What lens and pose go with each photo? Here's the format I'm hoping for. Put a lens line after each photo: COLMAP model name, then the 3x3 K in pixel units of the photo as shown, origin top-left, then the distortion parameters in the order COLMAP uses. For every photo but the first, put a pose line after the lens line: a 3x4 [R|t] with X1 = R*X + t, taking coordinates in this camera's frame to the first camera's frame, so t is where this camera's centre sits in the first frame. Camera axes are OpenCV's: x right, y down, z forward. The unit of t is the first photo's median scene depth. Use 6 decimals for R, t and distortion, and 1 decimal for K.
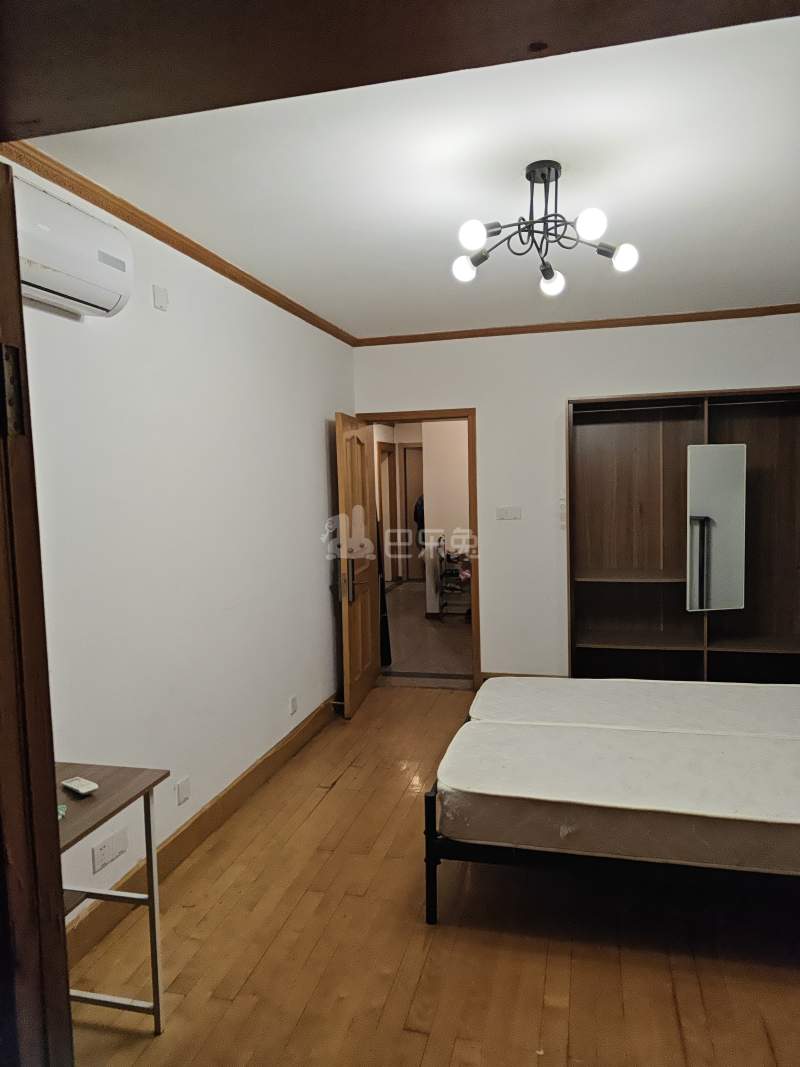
lens RADIAL K [[737.4, 0, 392.5], [0, 737.4, 526.8], [0, 0, 1]] dist [0.010967, 0.000909]
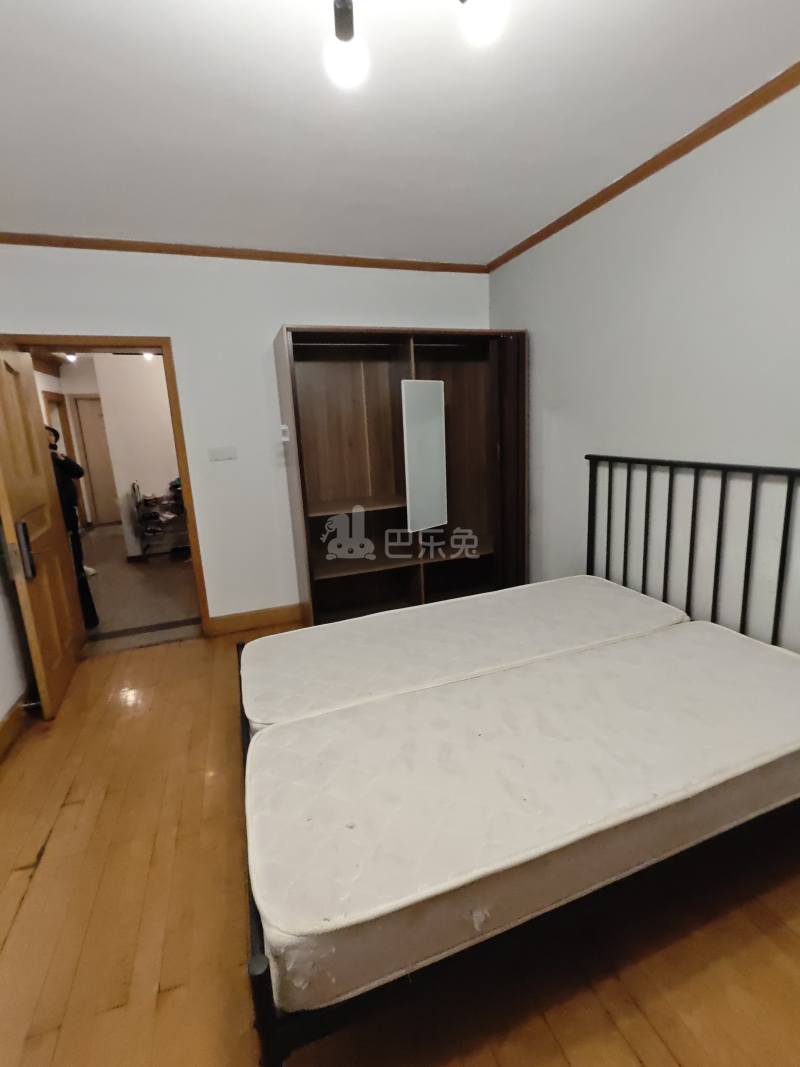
lens RADIAL K [[487.0, 0, 413.7], [0, 487.0, 524.0], [0, 0, 1]] dist [0.002449, 0.000223]
pose [[0.816882, -0.128169, 0.562385, -0.008380], [0.059556, 0.988531, 0.138782, -0.000872], [-0.573723, -0.079875, 0.815146, 0.348549]]
